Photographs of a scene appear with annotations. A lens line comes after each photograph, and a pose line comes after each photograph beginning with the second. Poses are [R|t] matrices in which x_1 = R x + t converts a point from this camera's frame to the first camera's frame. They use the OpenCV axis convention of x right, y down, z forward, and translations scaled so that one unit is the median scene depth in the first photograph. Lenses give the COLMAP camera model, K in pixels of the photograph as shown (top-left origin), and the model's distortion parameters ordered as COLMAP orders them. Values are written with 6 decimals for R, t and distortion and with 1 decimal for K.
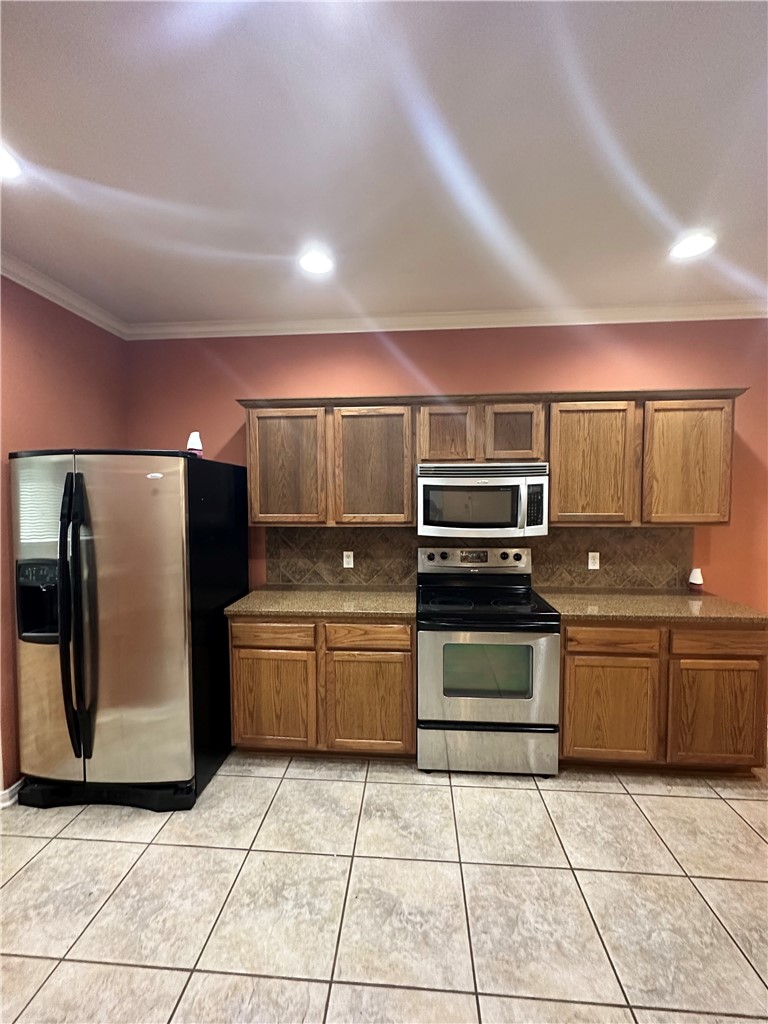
lens RADIAL K [[407.6, 0, 386.1], [0, 407.6, 514.8], [0, 0, 1]] dist [0.001216, -0.000143]
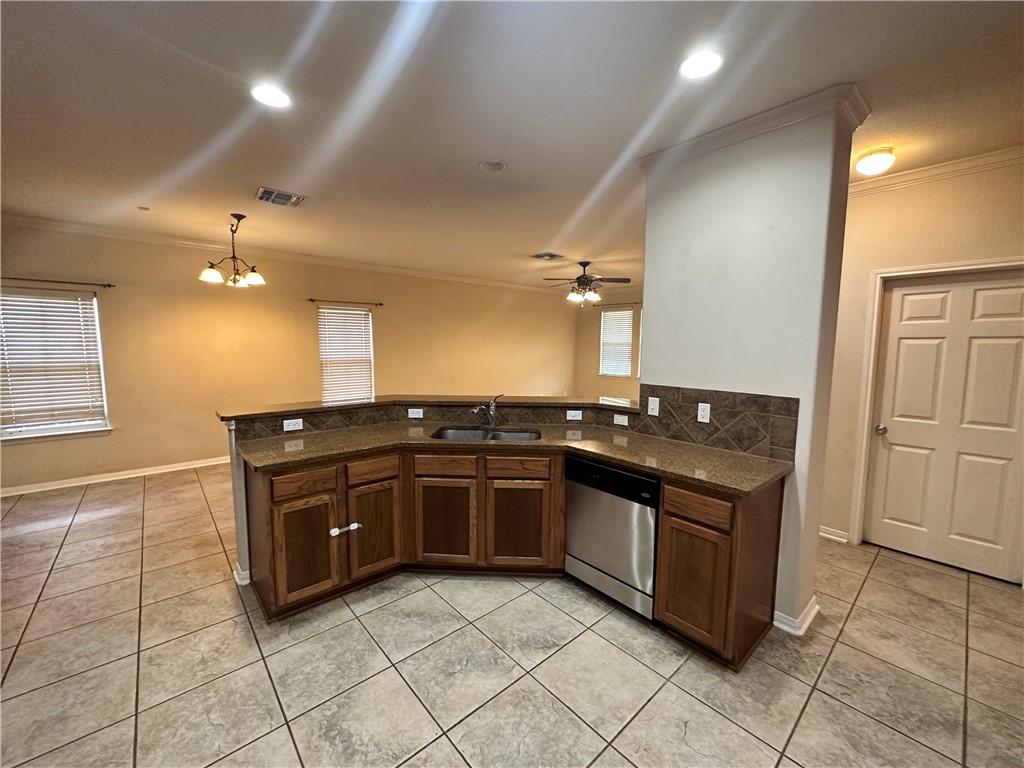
lens RADIAL K [[407.6, 0, 511.8], [0, 407.6, 379.8], [0, 0, 1]] dist [0.001216, -0.000143]
pose [[-0.715100, -0.060523, 0.696397, -0.408640], [0.033446, 0.992141, 0.120570, -0.025326], [-0.698222, 0.109511, -0.707456, 0.670867]]
